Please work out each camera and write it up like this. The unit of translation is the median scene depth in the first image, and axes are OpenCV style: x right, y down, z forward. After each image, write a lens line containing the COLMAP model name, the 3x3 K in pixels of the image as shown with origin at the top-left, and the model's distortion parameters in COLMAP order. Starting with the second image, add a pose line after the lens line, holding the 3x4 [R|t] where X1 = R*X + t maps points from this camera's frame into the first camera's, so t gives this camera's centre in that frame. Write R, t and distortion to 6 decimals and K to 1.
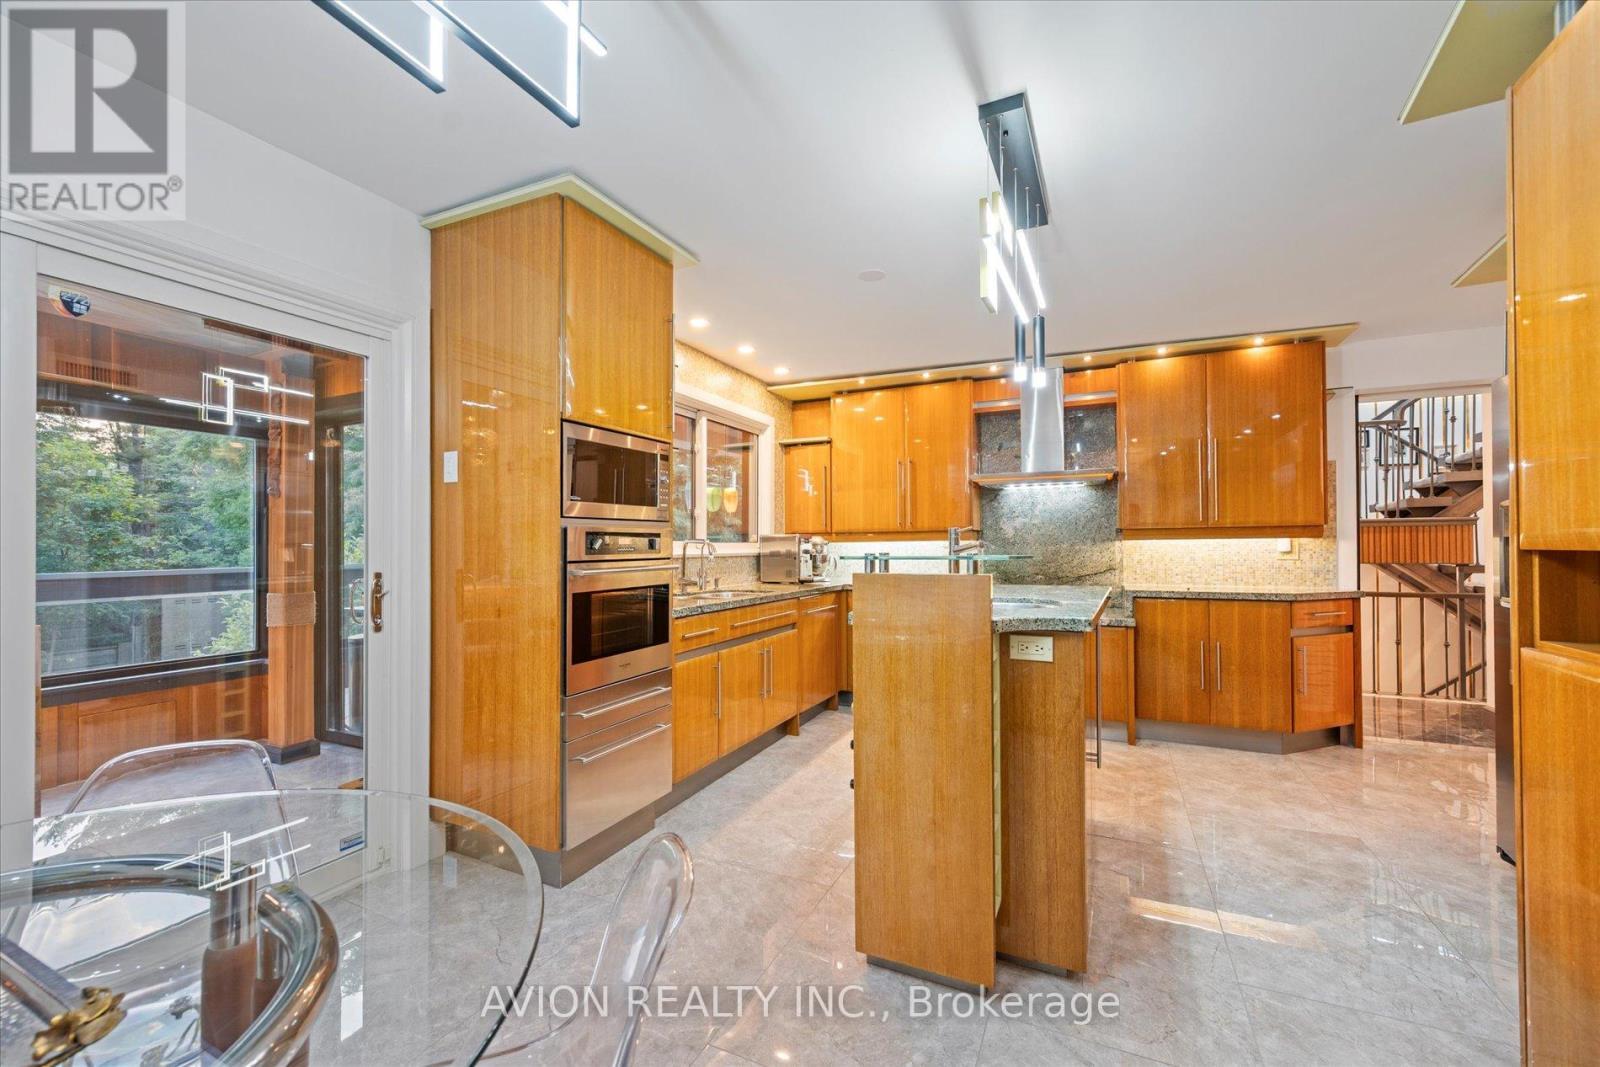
lens RADIAL K [[641.6, 0, 806.0], [0, 641.6, 538.4], [0, 0, 1]] dist [0.001897, 0.000025]
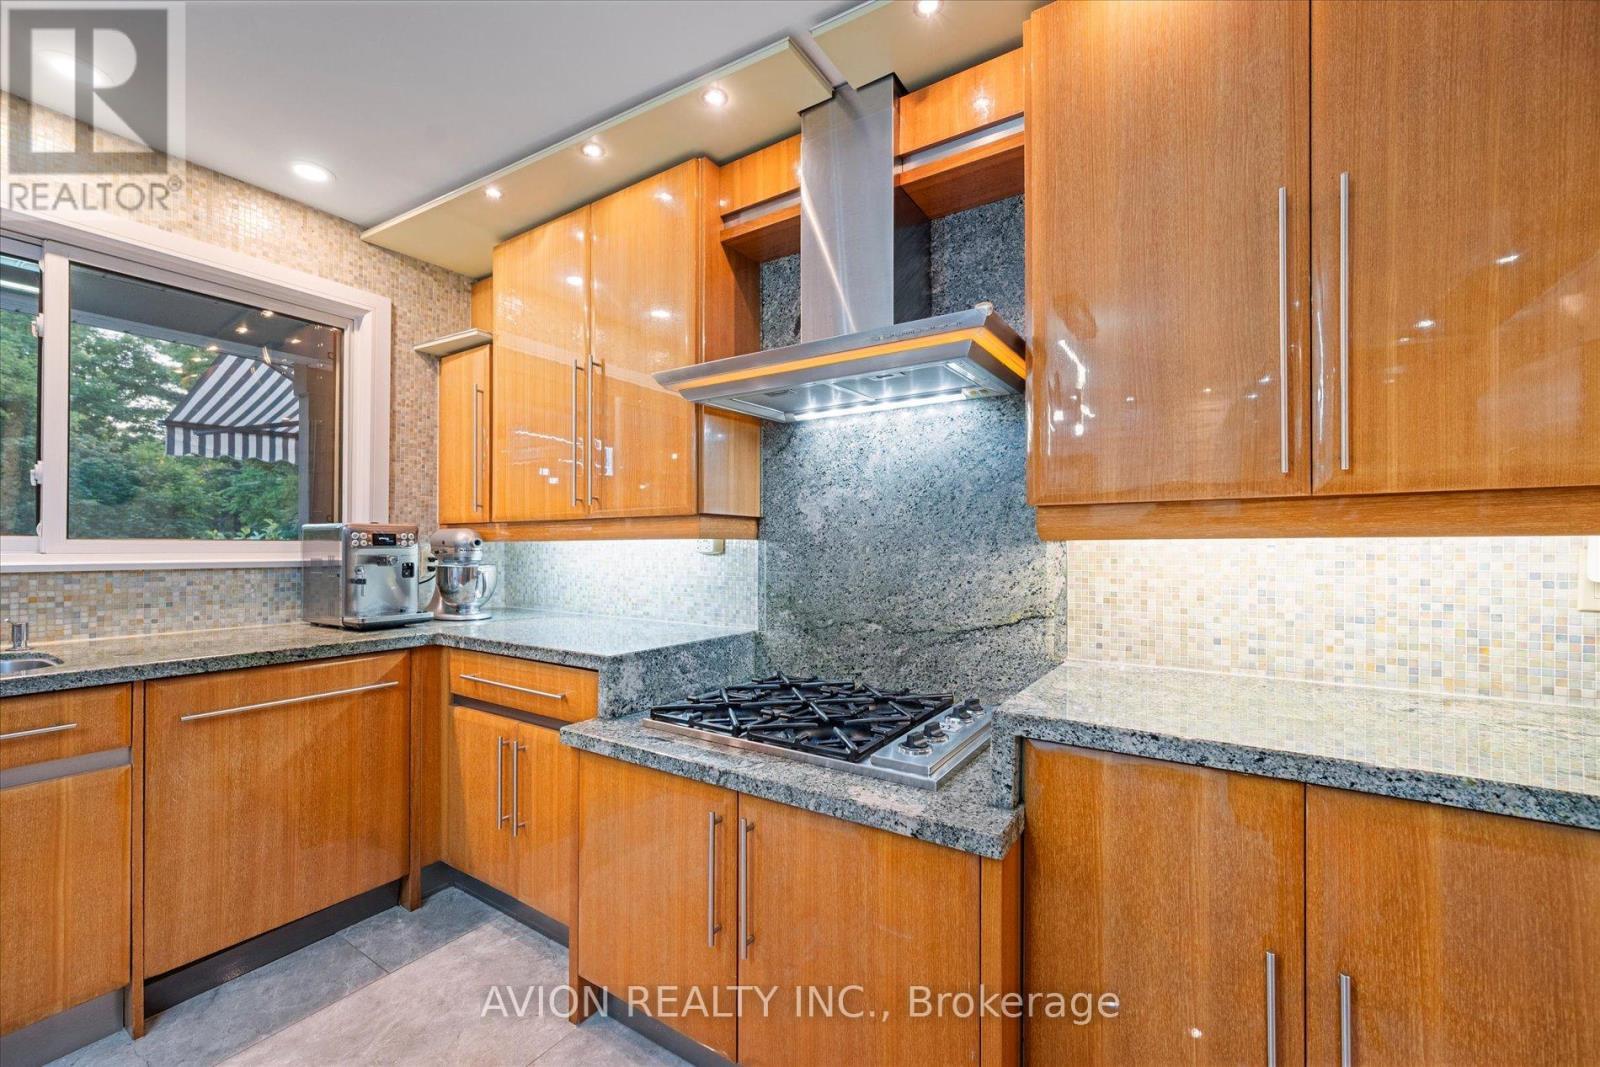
lens RADIAL K [[641.6, 0, 793.7], [0, 641.6, 542.7], [0, 0, 1]] dist [0.001897, 0.000025]
pose [[0.988694, 0.006826, -0.149793, 0.392413], [-0.005866, 0.999959, 0.006853, 0.002599], [0.149834, -0.005896, 0.988694, 0.607357]]
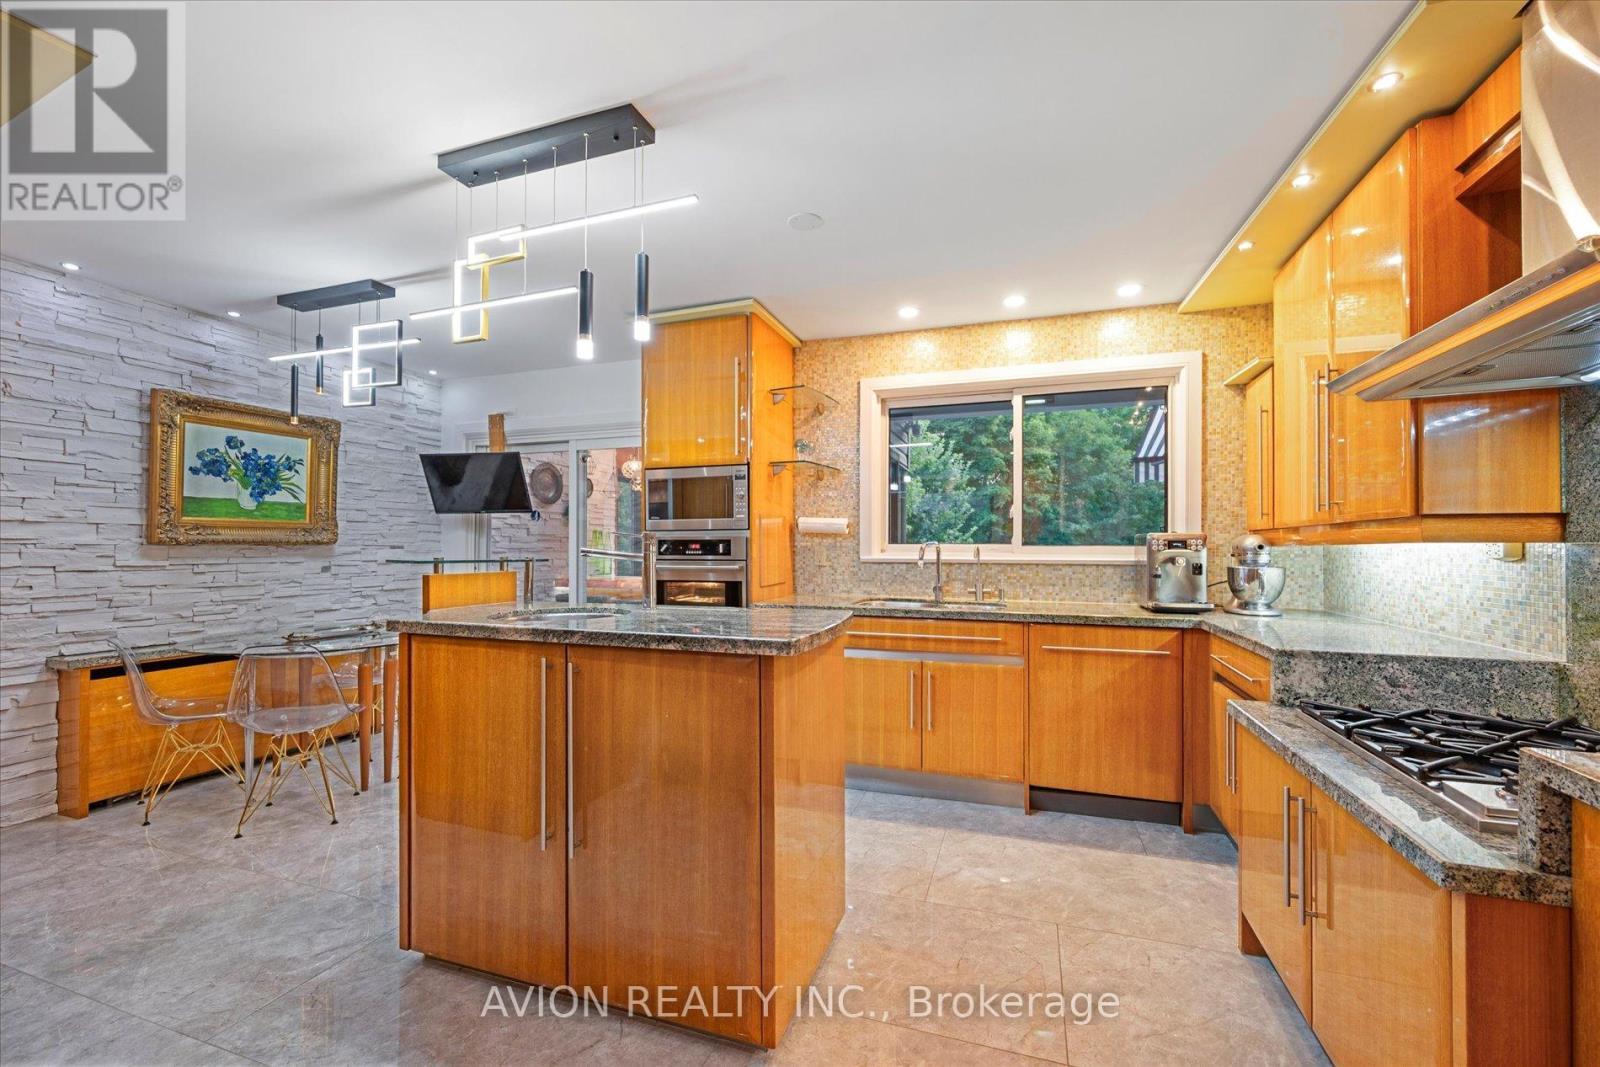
lens RADIAL K [[641.6, 0, 801.3], [0, 641.6, 540.5], [0, 0, 1]] dist [0.001897, 0.000025]
pose [[0.094585, -0.005437, -0.995502, 0.614077], [0.008780, 0.999951, -0.004627, 0.000458], [0.995478, -0.008303, 0.094628, 0.612454]]
